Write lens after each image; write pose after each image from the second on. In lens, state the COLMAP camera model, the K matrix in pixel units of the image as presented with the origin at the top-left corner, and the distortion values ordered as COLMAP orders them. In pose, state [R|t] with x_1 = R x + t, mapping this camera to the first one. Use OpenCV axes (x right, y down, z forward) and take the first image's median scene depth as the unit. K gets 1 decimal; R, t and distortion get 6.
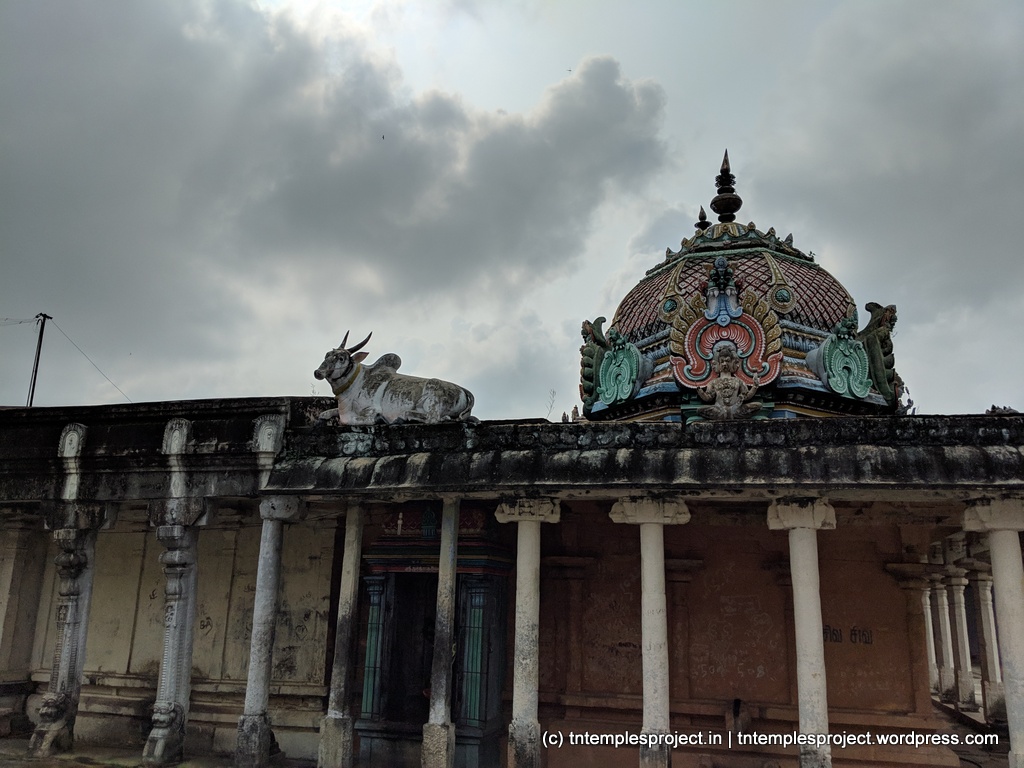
lens RADIAL K [[816.2, 0, 506.3], [0, 816.2, 383.5], [0, 0, 1]] dist [0.056257, -0.086682]
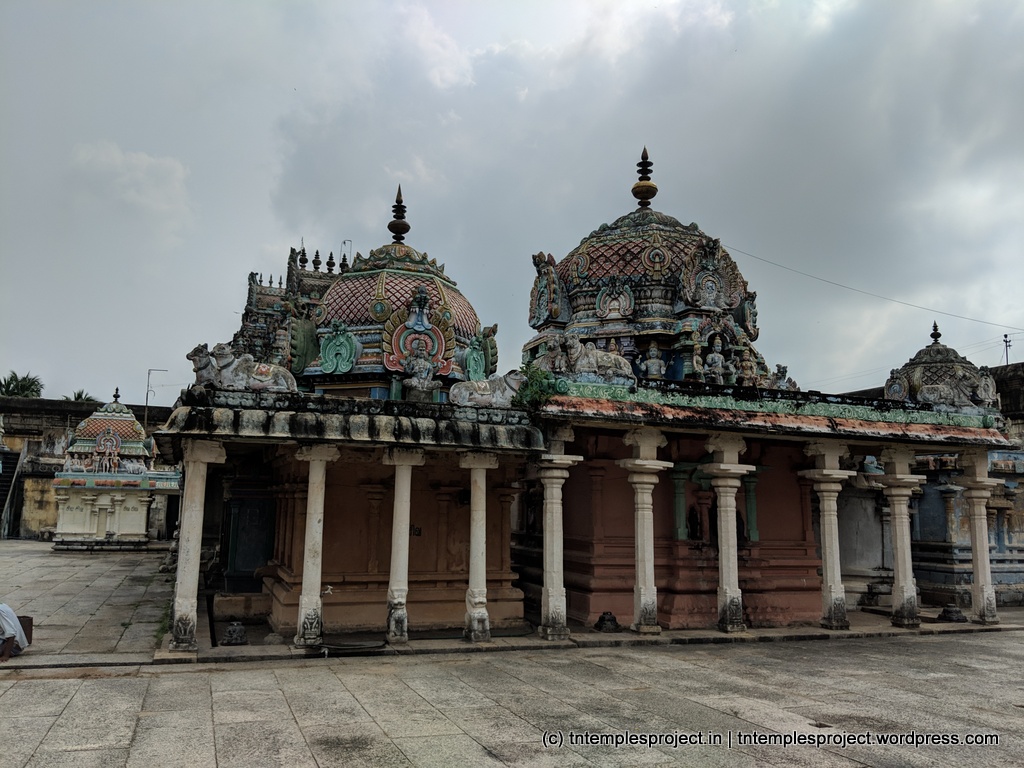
lens RADIAL K [[816.2, 0, 500.3], [0, 816.2, 398.4], [0, 0, 1]] dist [0.056257, -0.086682]
pose [[0.590526, -0.124461, -0.797363, 1.848389], [0.203128, 0.979149, -0.002400, 0.130638], [0.781036, -0.160550, 0.603495, 0.345248]]
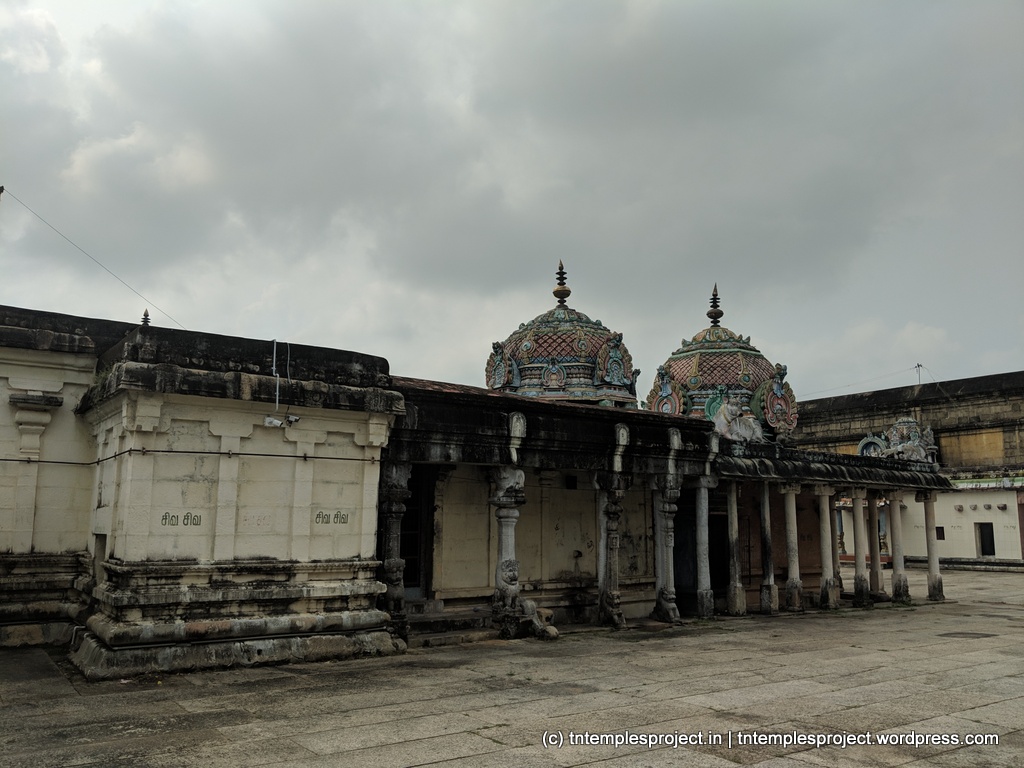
lens RADIAL K [[816.2, 0, 515.1], [0, 816.2, 380.7], [0, 0, 1]] dist [0.056257, -0.086682]
pose [[0.626861, 0.109389, 0.771414, -1.892798], [-0.189795, 0.981709, 0.015021, -0.016489], [-0.755660, -0.155827, 0.636157, 0.175690]]
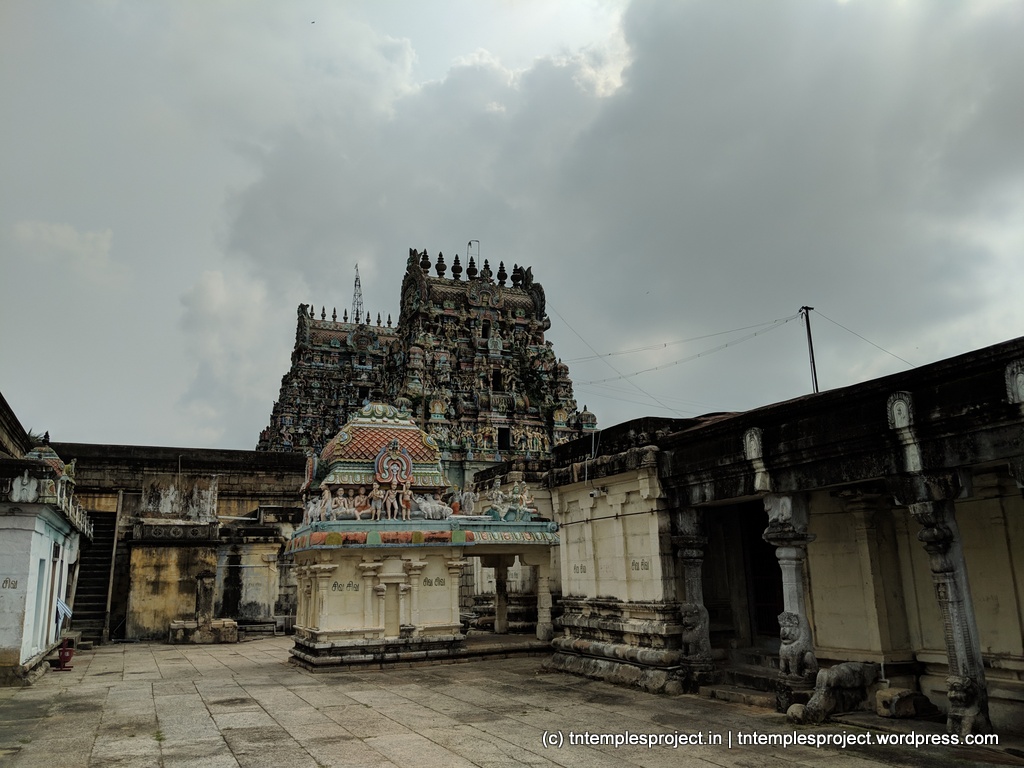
lens RADIAL K [[816.2, 0, 506.6], [0, 816.2, 390.5], [0, 0, 1]] dist [0.056257, -0.086682]
pose [[0.634326, -0.212599, -0.743258, -0.108603], [0.237362, 0.968563, -0.074470, 0.010845], [0.735724, -0.129183, 0.664847, 0.045395]]
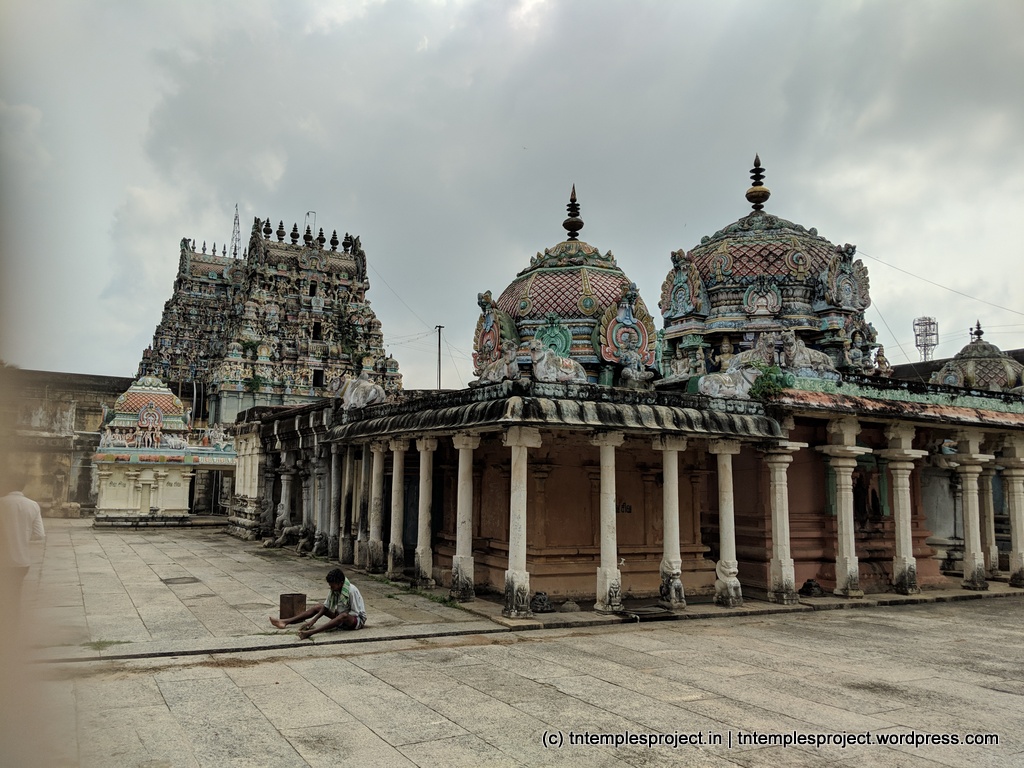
lens RADIAL K [[816.2, 0, 488.5], [0, 816.2, 393.2], [0, 0, 1]] dist [0.056257, -0.086682]
pose [[0.689046, -0.093714, -0.718633, 1.537064], [0.184952, 0.981508, 0.049343, -0.028428], [0.700720, -0.166912, 0.693637, -0.216371]]
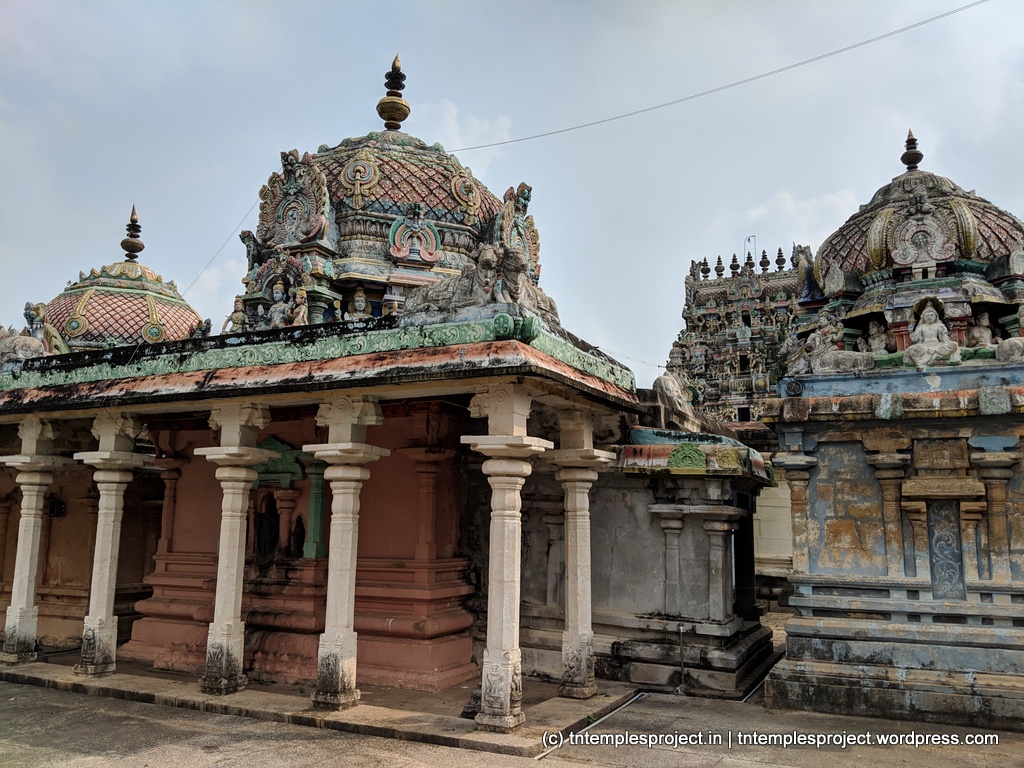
lens RADIAL K [[816.2, 0, 496.9], [0, 816.2, 399.4], [0, 0, 1]] dist [0.056257, -0.086682]
pose [[-0.171746, -0.184742, -0.967664, 1.904687], [0.238426, 0.945262, -0.222782, 0.637746], [0.955854, -0.268978, -0.118297, 2.208214]]
